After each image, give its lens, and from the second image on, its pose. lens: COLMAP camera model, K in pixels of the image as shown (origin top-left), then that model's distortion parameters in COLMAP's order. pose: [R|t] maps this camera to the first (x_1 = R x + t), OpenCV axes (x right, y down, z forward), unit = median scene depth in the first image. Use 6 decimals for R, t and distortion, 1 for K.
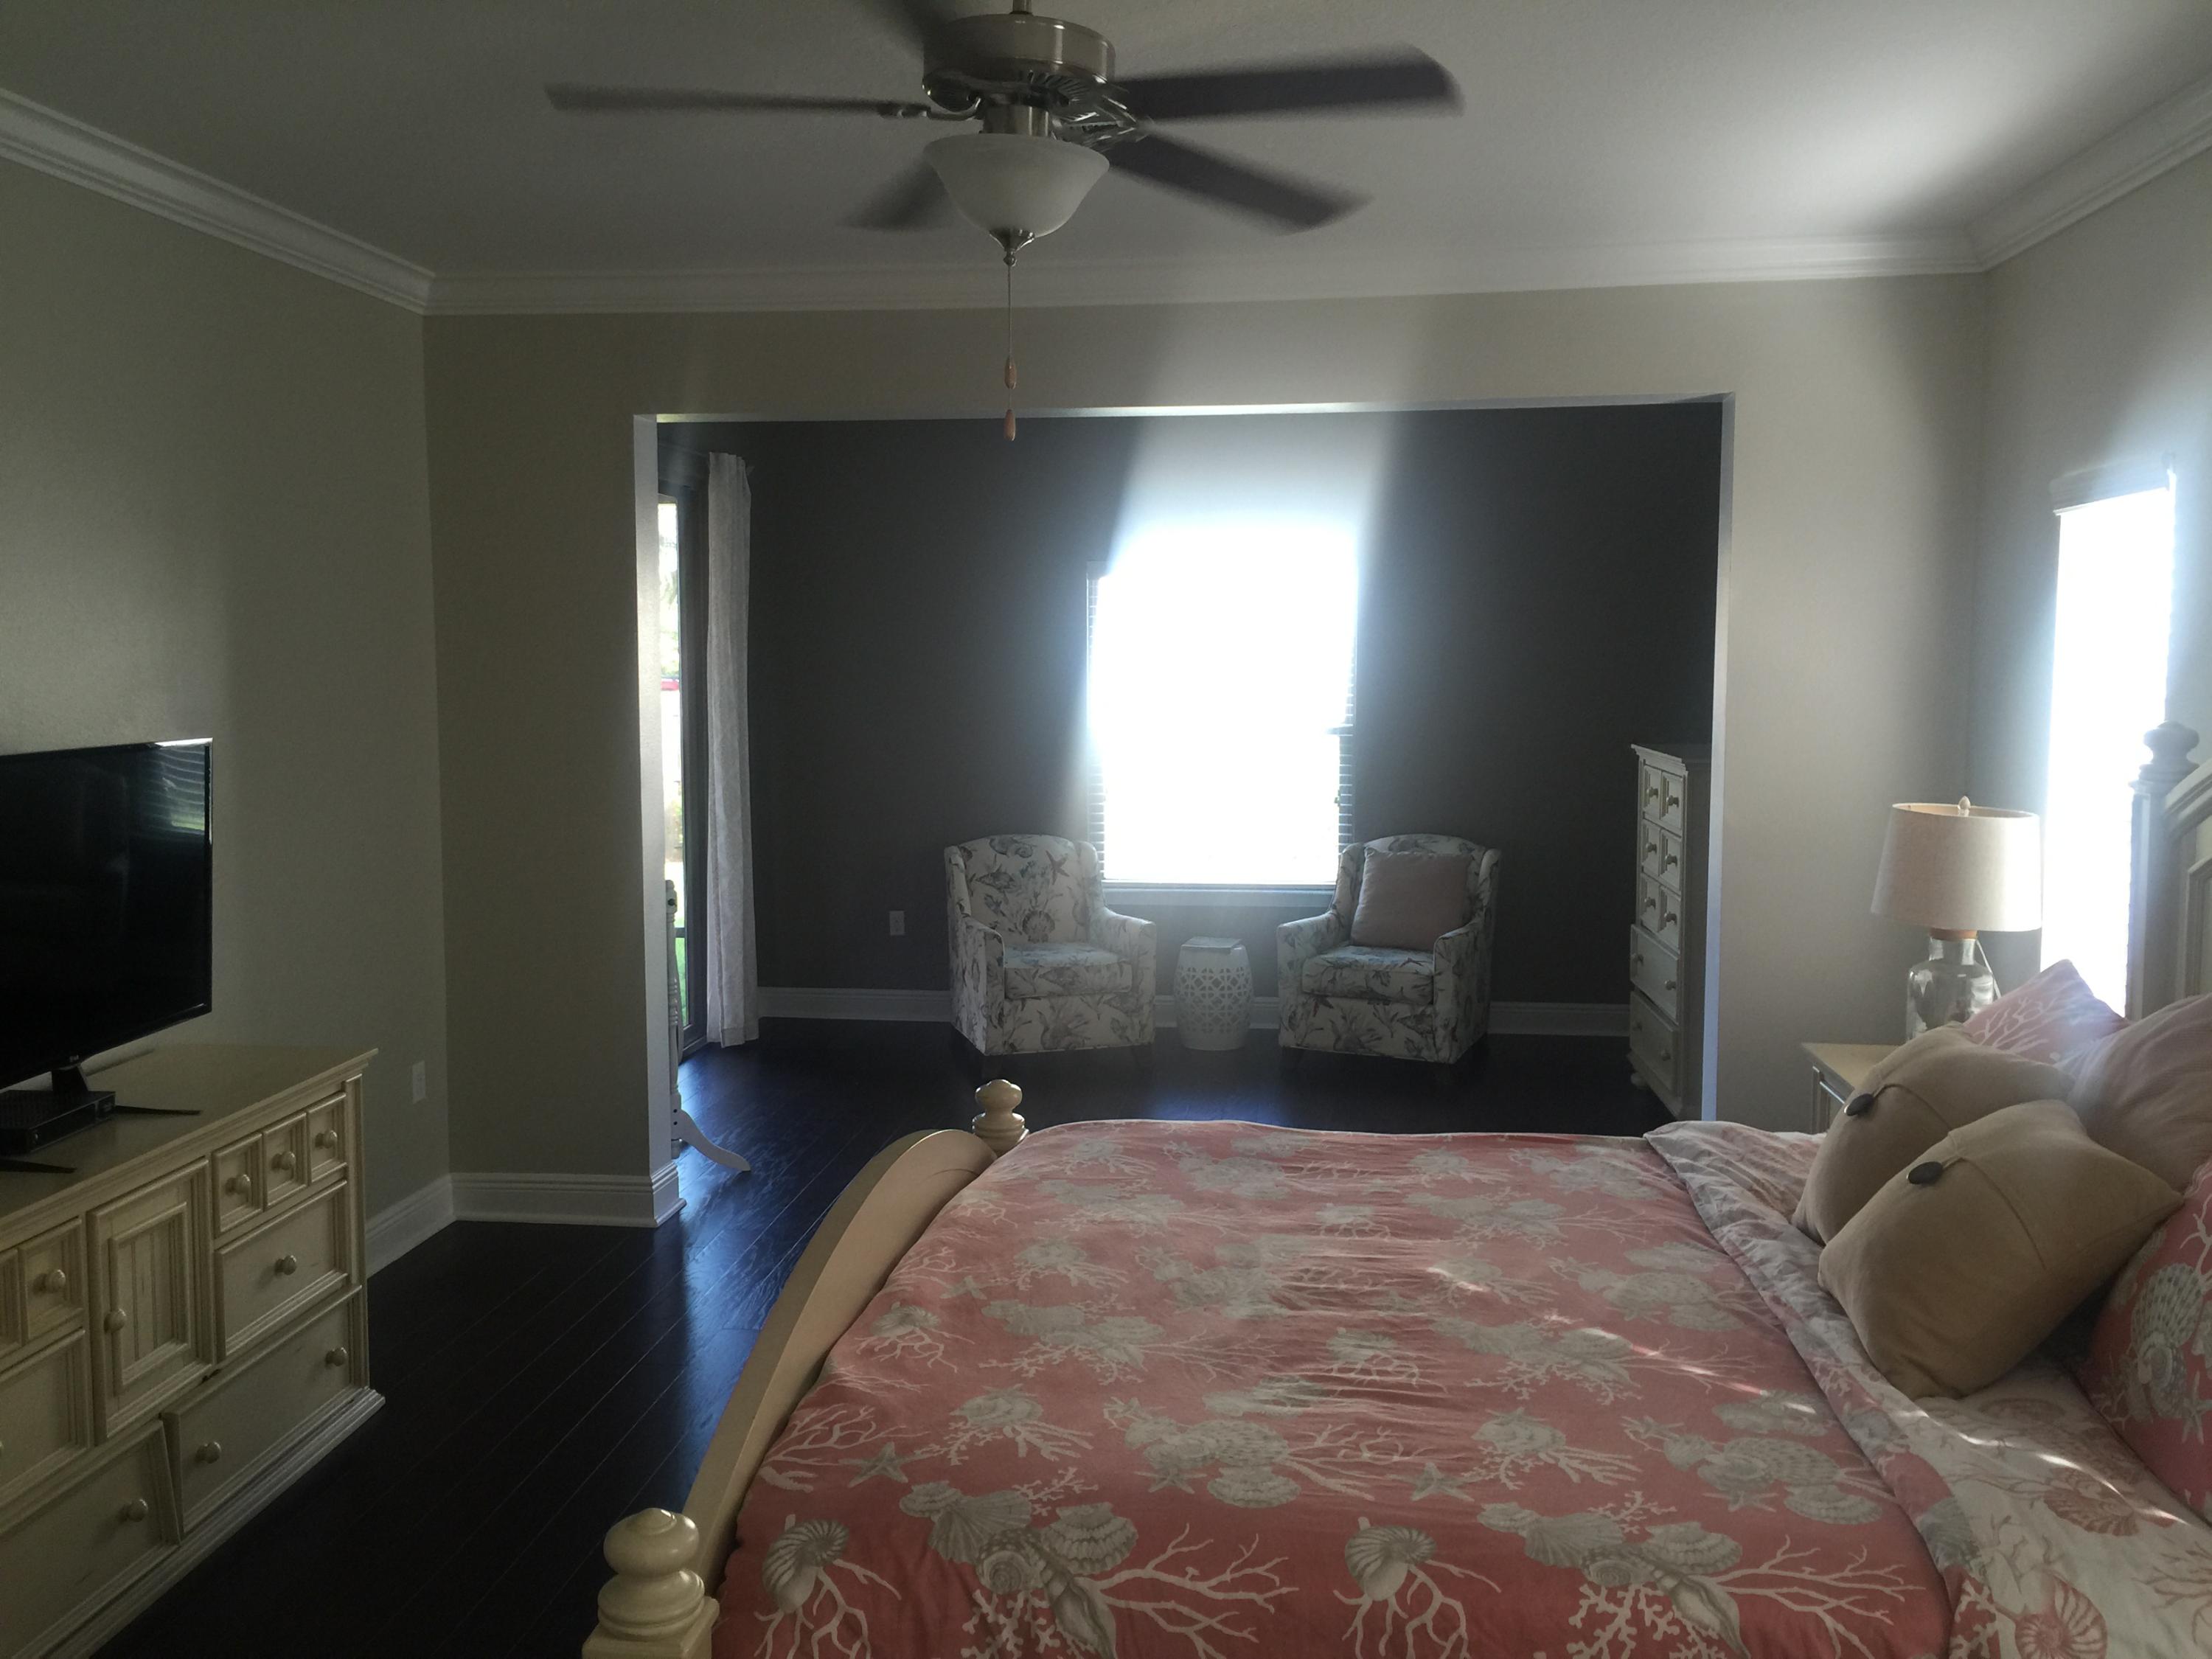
lens RADIAL K [[1920.5, 0, 1066.8], [0, 1920.5, 801.9], [0, 0, 1]] dist [0.067219, -0.089847]
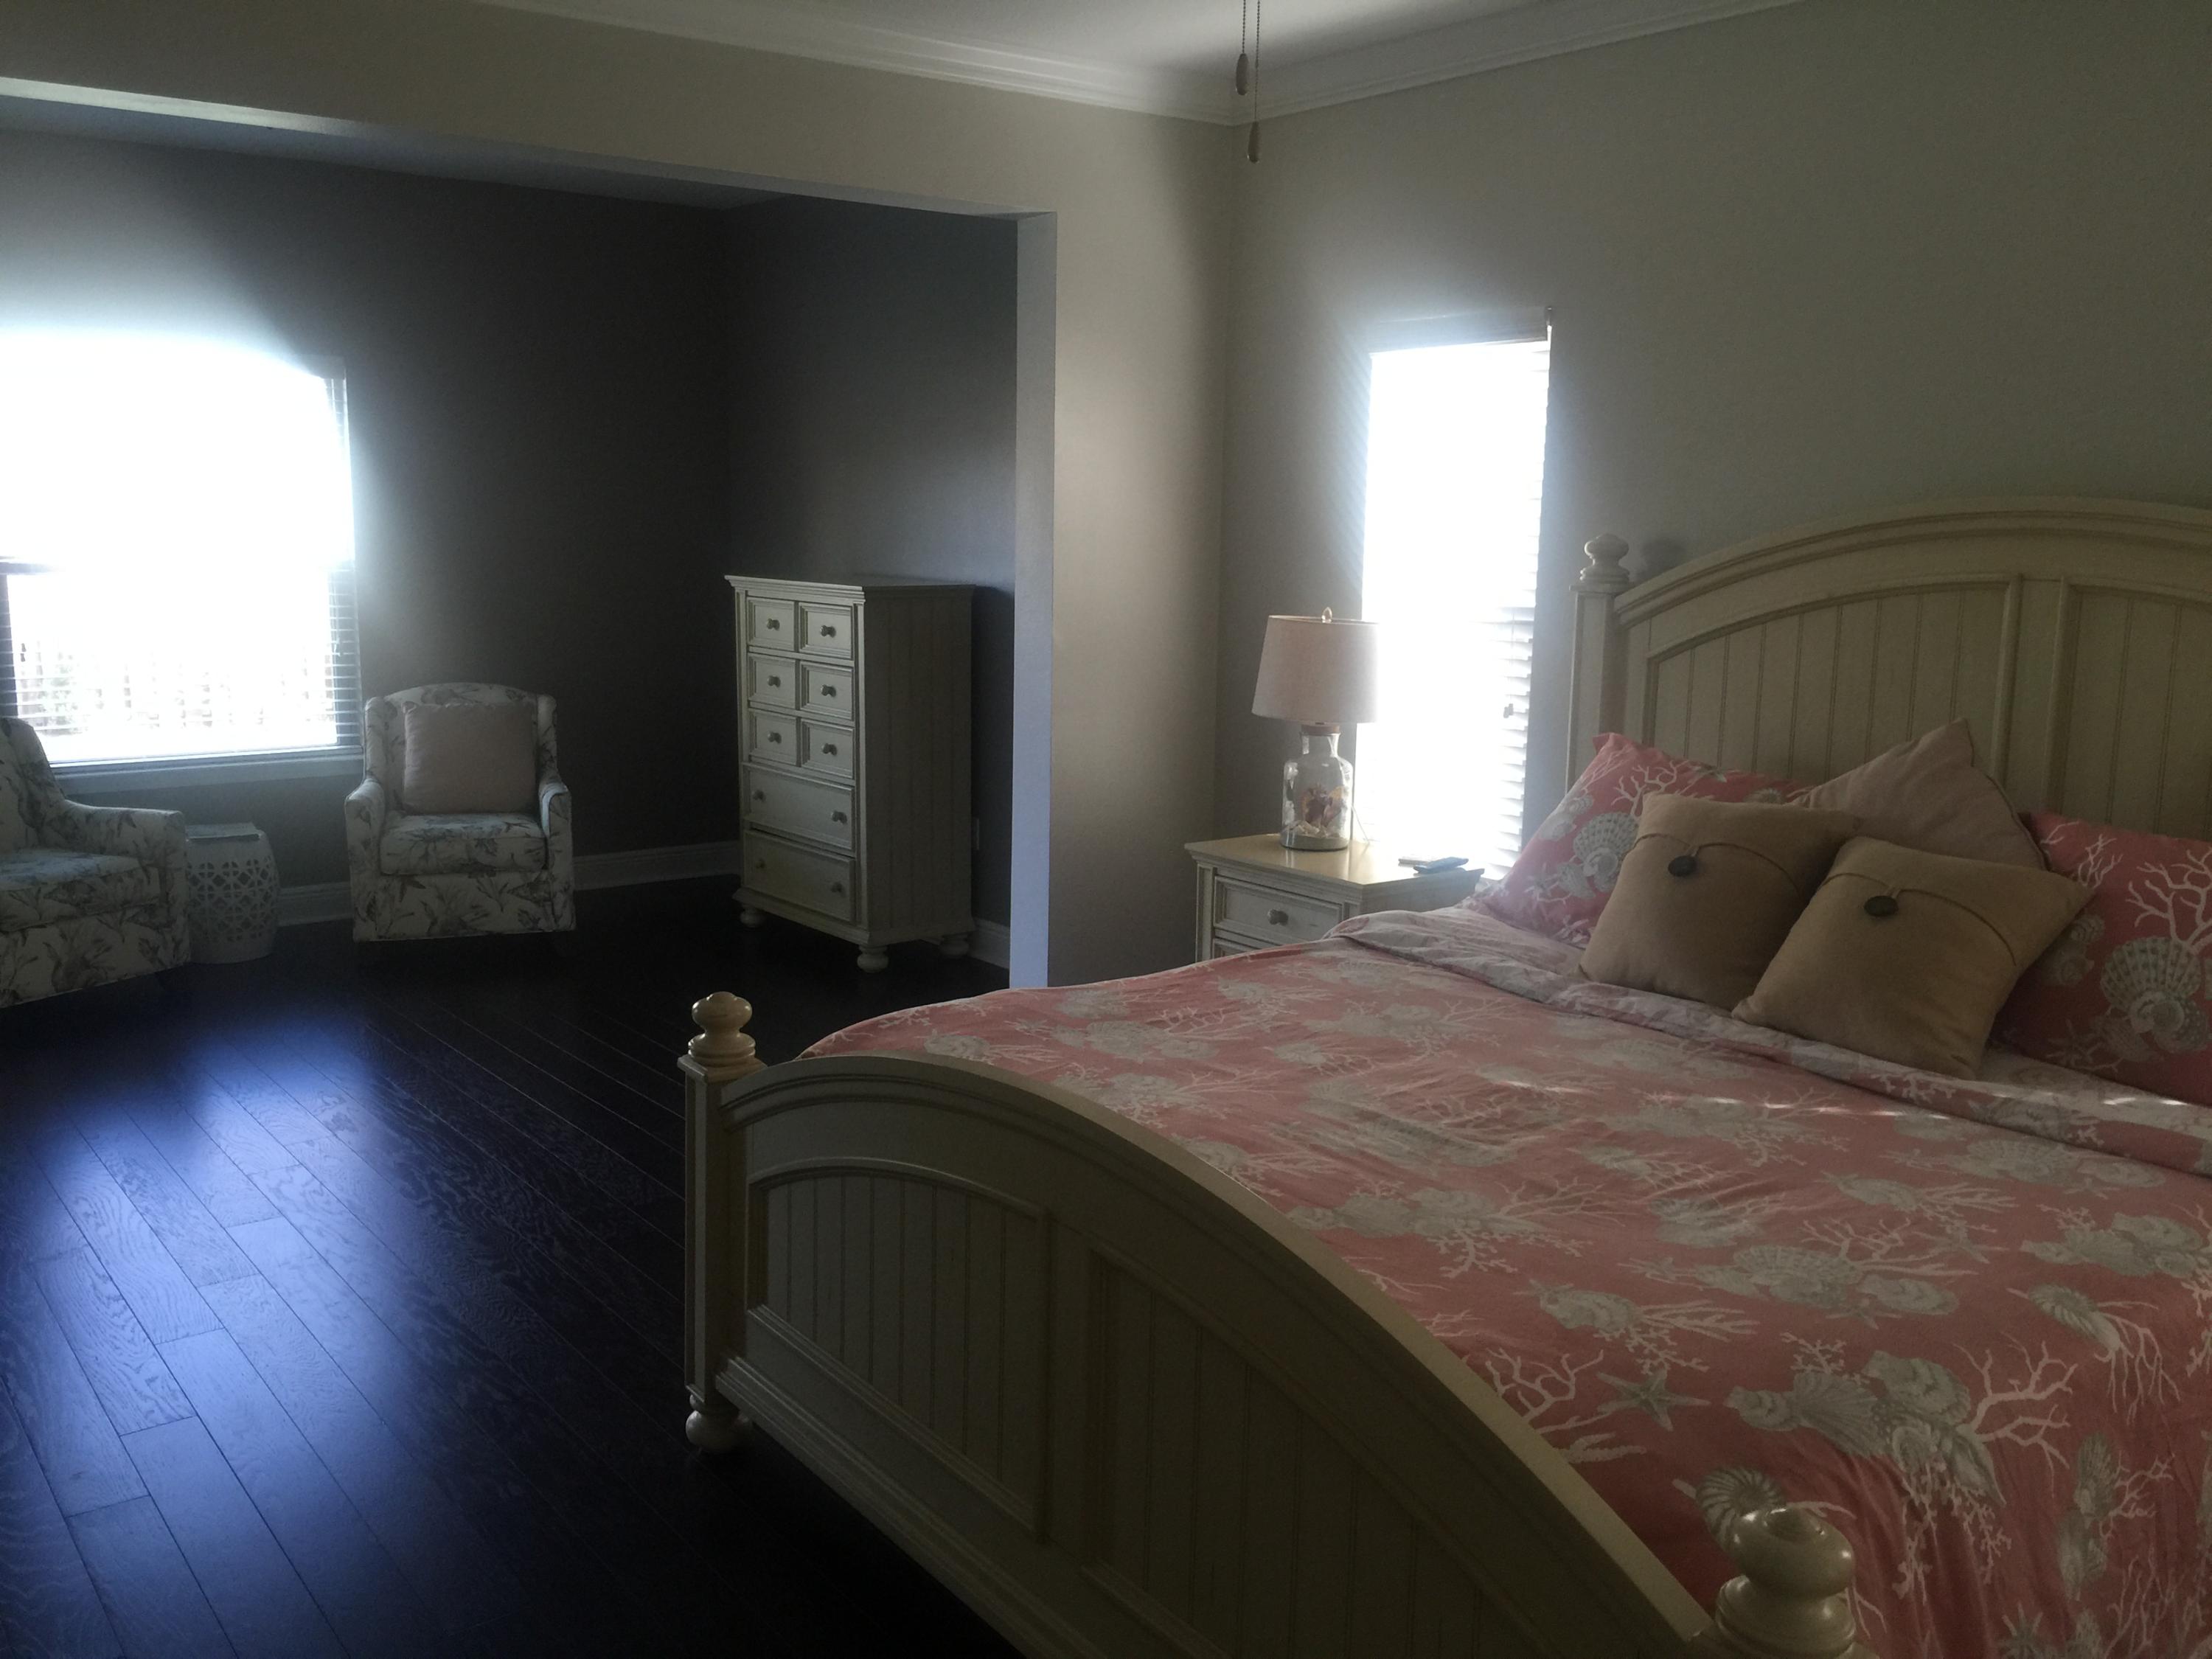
lens RADIAL K [[1920.5, 0, 1095.6], [0, 1920.5, 812.8], [0, 0, 1]] dist [0.067219, -0.089847]
pose [[0.707702, -0.099690, 0.699443, -0.568463], [0.040459, 0.994089, 0.100748, -0.003261], [-0.705352, -0.043001, 0.707552, 0.399876]]
